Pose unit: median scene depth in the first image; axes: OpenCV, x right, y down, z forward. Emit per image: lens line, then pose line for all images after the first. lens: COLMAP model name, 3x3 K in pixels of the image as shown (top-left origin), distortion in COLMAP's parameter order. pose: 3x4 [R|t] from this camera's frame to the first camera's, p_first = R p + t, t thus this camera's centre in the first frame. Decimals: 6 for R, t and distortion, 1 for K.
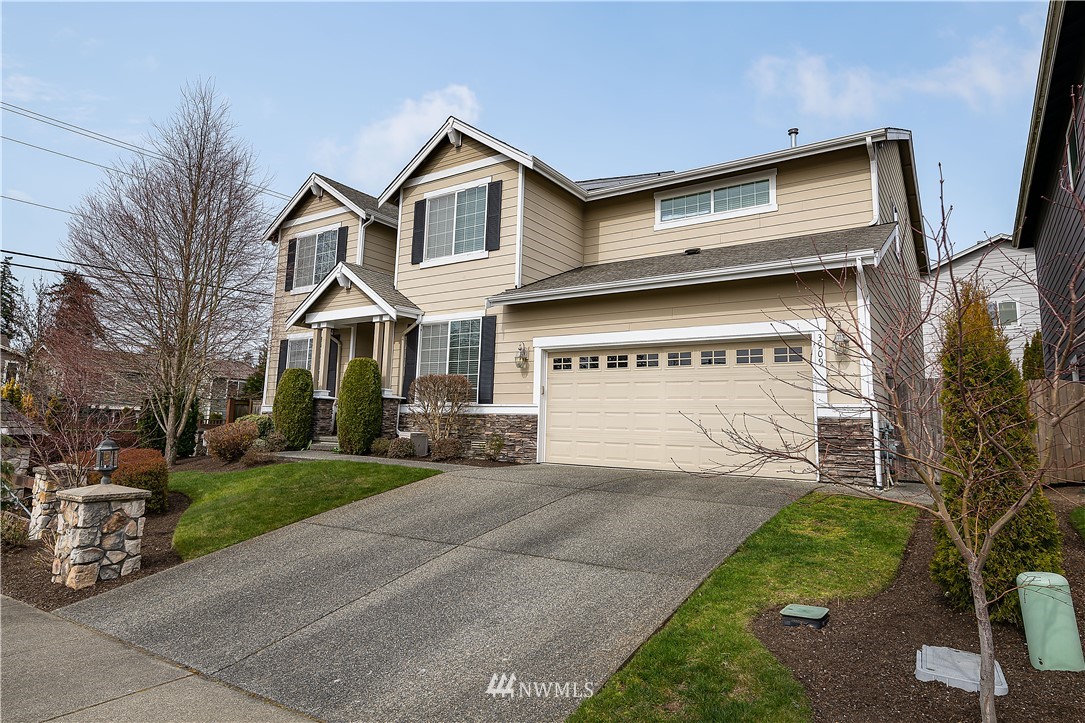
lens RADIAL K [[625.7, 0, 556.4], [0, 625.7, 355.3], [0, 0, 1]] dist [0.000507, -0.001174]
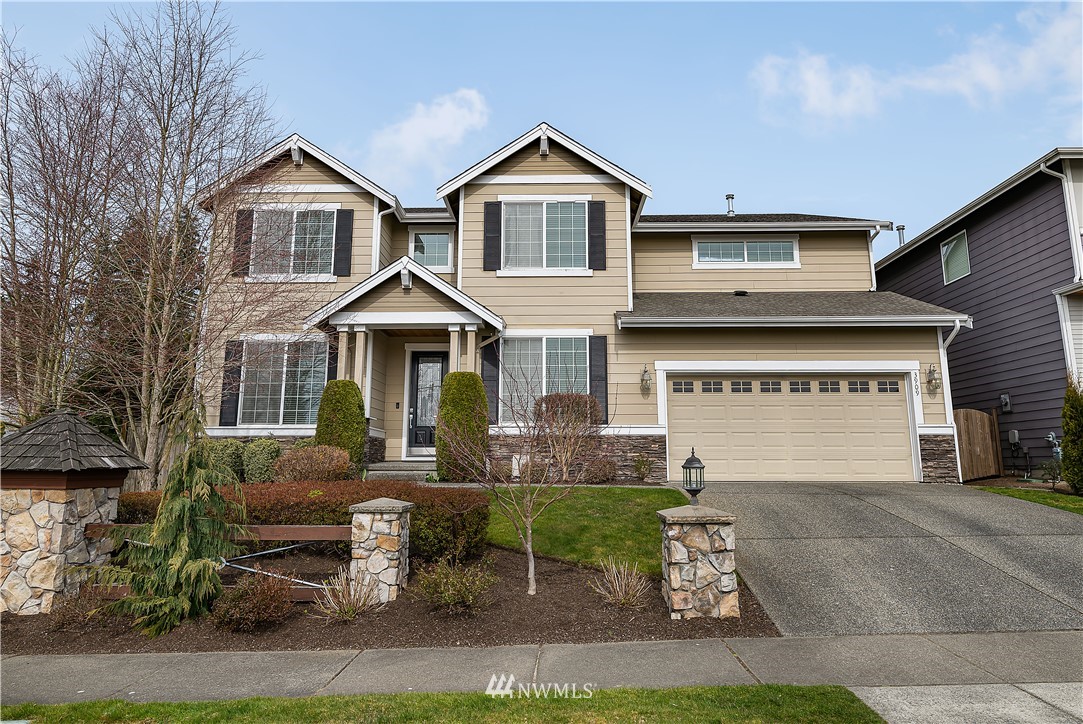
lens RADIAL K [[692.7, 0, 541.5], [0, 692.7, 362.0], [0, 0, 1]] dist [0.003007, 0.000129]
pose [[0.841657, 0.057359, 0.536958, -0.777659], [-0.040238, 0.998240, -0.043562, 0.030328], [-0.538511, 0.015058, 0.842484, 0.130293]]
